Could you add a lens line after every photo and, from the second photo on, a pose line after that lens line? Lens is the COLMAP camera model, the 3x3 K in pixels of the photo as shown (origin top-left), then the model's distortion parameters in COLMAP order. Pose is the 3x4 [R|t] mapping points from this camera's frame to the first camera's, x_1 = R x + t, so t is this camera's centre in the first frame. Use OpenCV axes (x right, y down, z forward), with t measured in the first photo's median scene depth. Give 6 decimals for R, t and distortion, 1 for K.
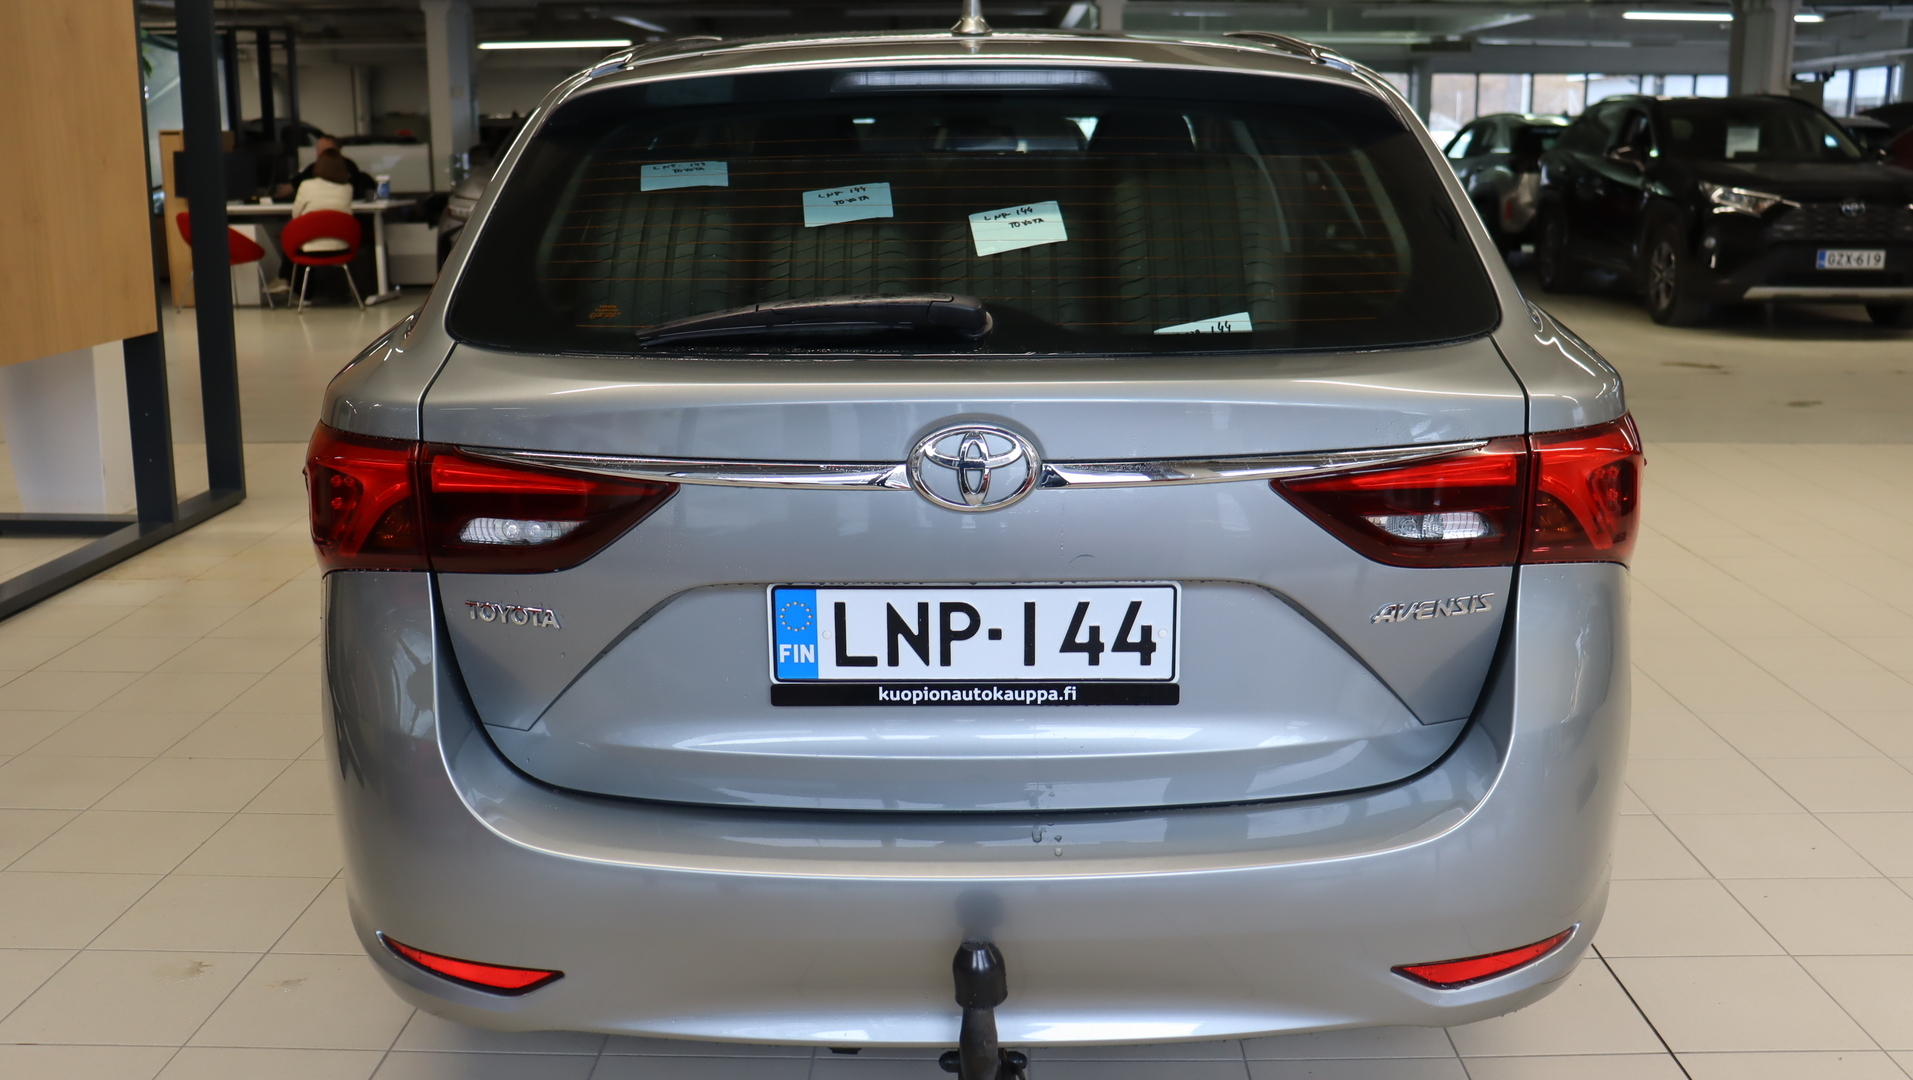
lens RADIAL K [[1892.5, 0, 953.5], [0, 1892.5, 528.0], [0, 0, 1]] dist [-0.158768, 0.000000]
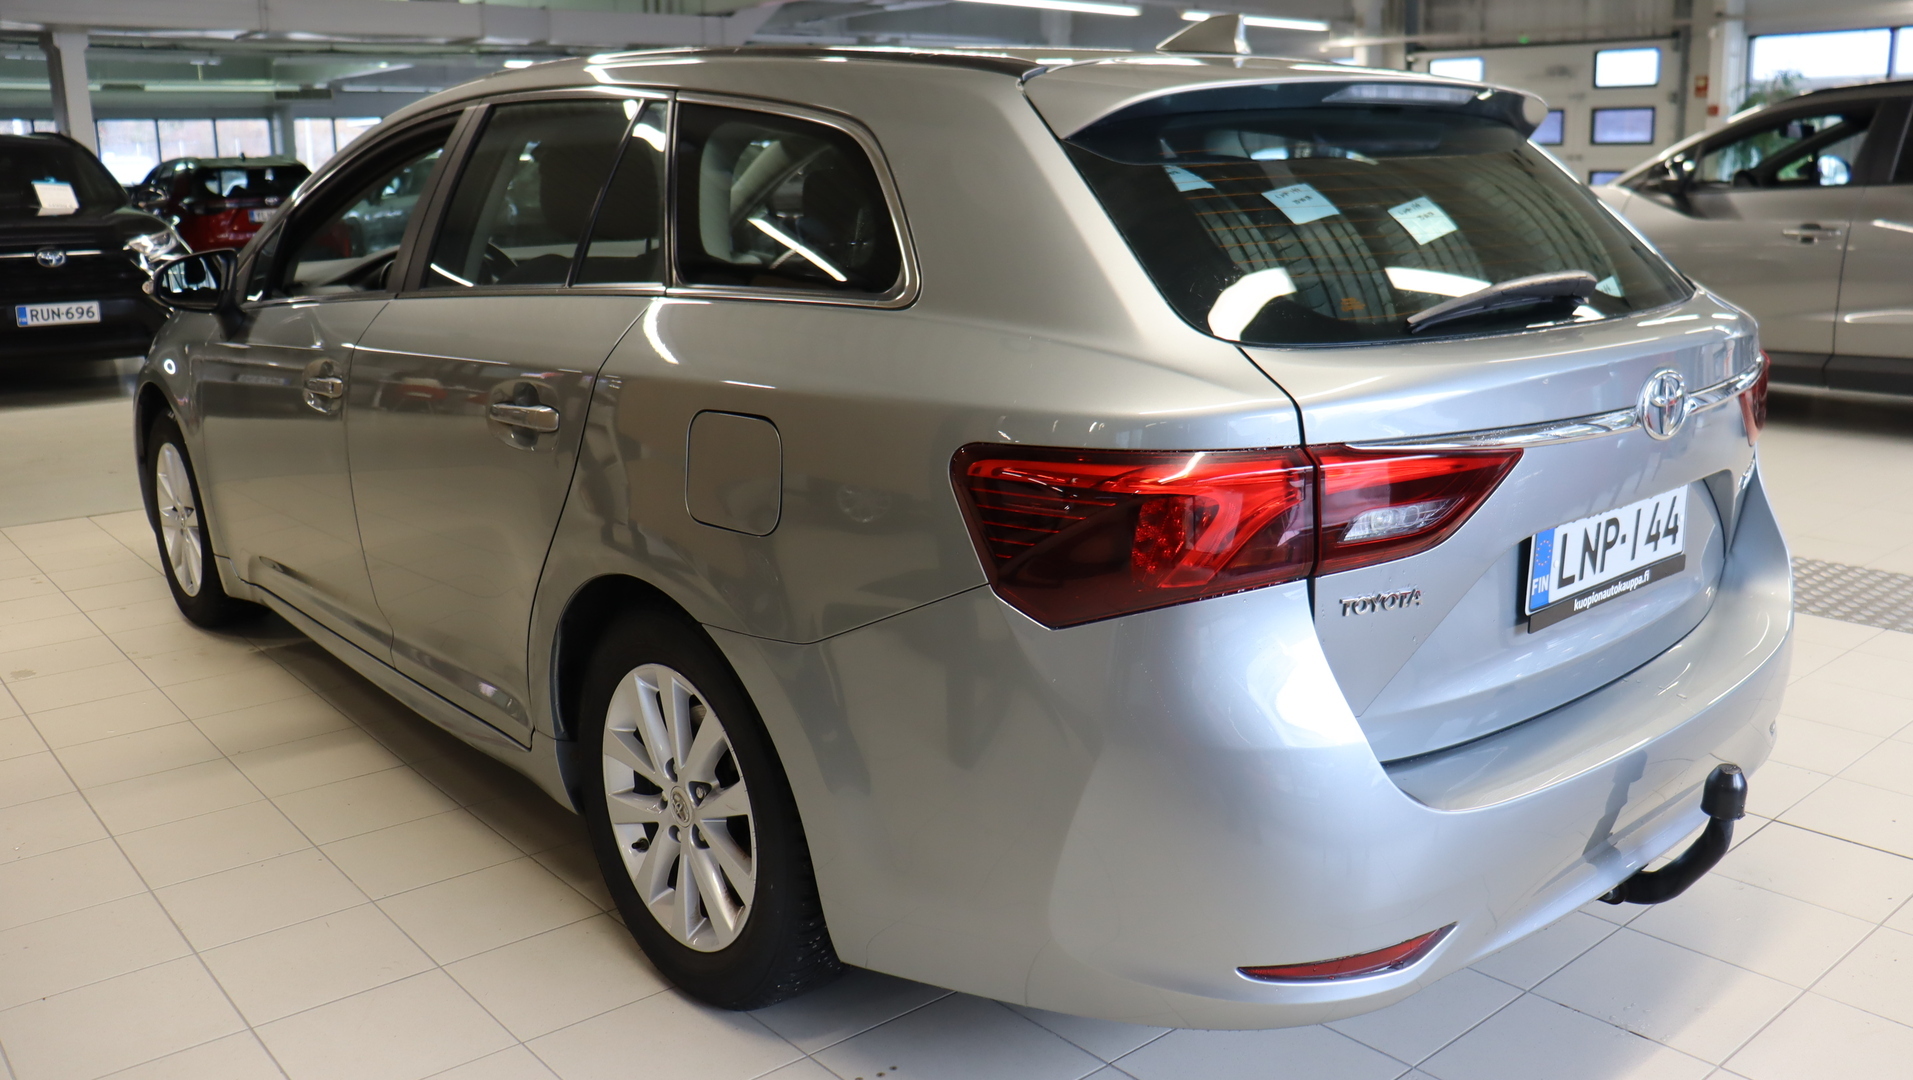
lens RADIAL K [[1615.6, 0, 966.1], [0, 1615.6, 525.7], [0, 0, 1]] dist [-0.055210, 0.025125]
pose [[0.727514, -0.159728, 0.667241, -0.995854], [0.156329, 0.985533, 0.065471, -0.089815], [-0.668045, 0.056678, 0.741959, 0.497807]]
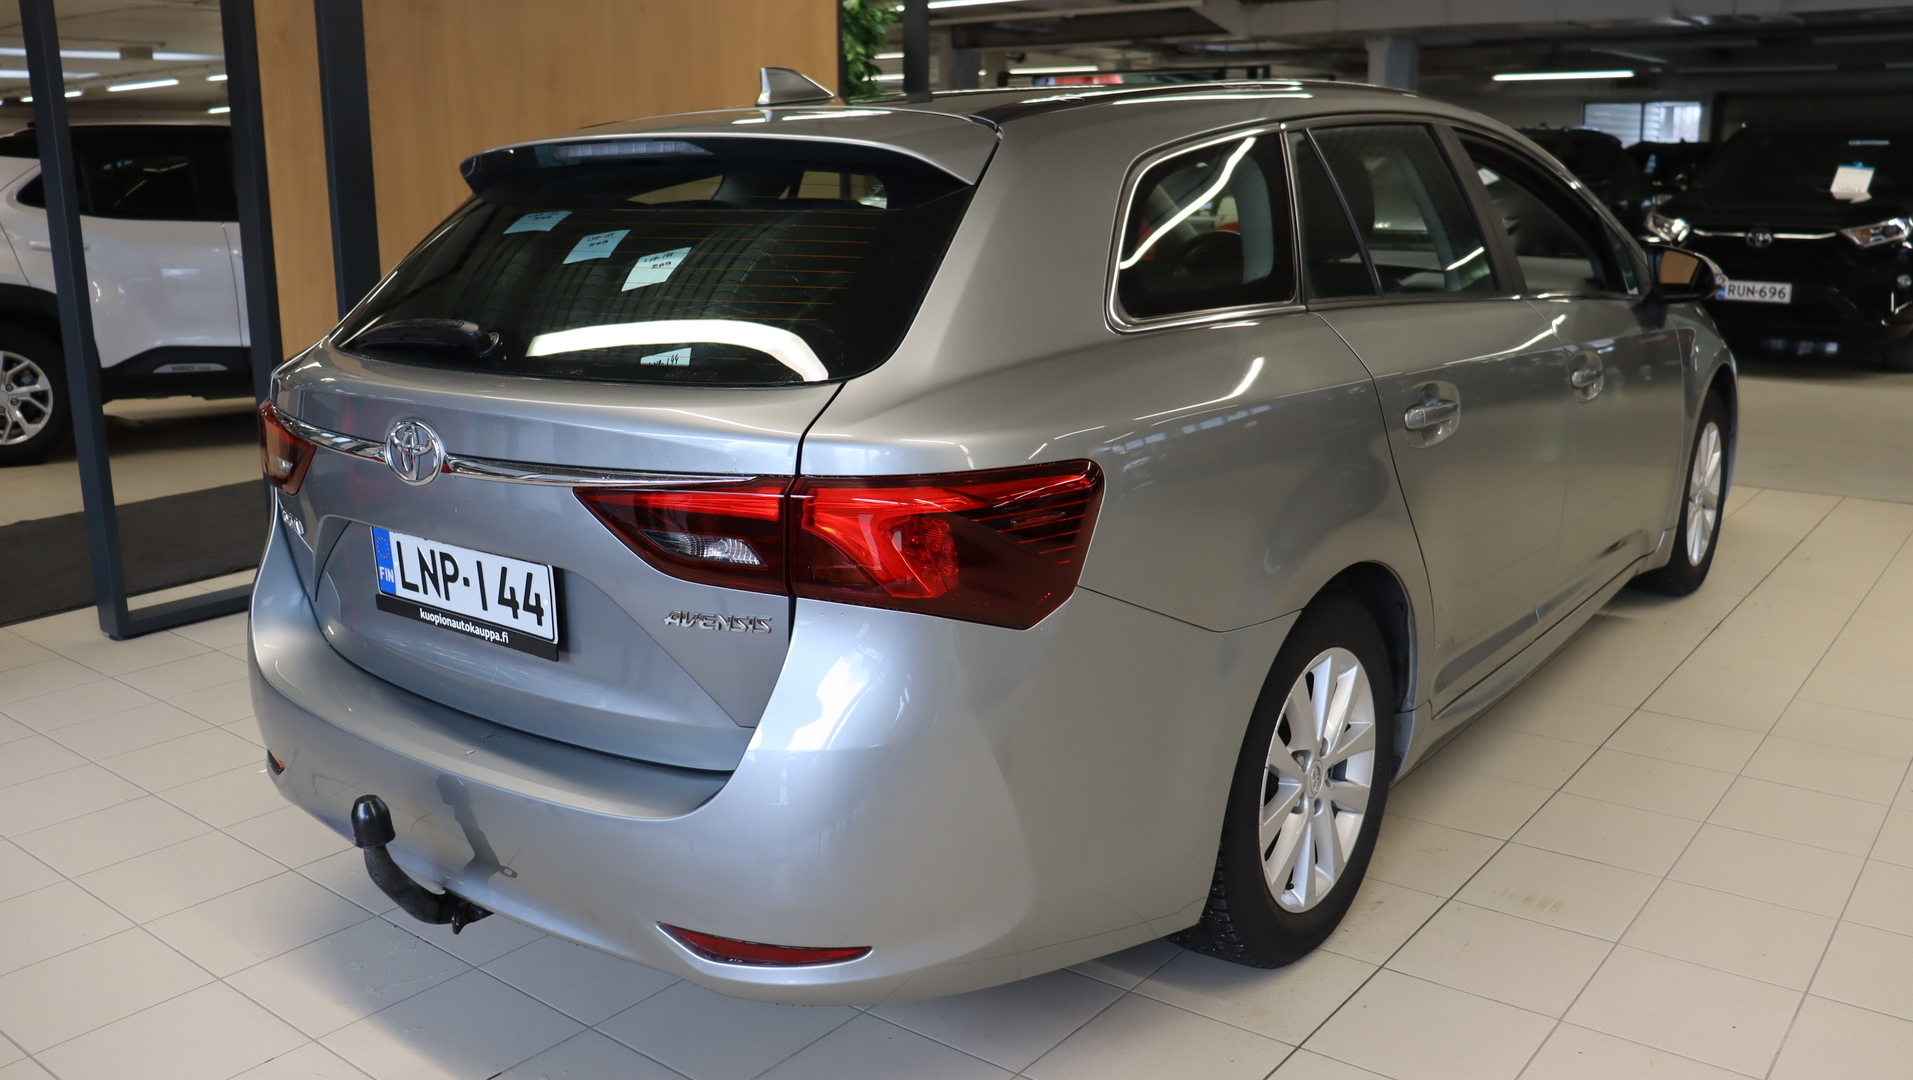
lens RADIAL K [[1615.6, 0, 956.7], [0, 1615.6, 537.2], [0, 0, 1]] dist [-0.055210, 0.025125]
pose [[0.787464, 0.137272, -0.600880, 0.946922], [-0.121231, 0.990336, 0.067368, -0.090041], [0.604320, 0.019795, 0.796496, 0.314706]]
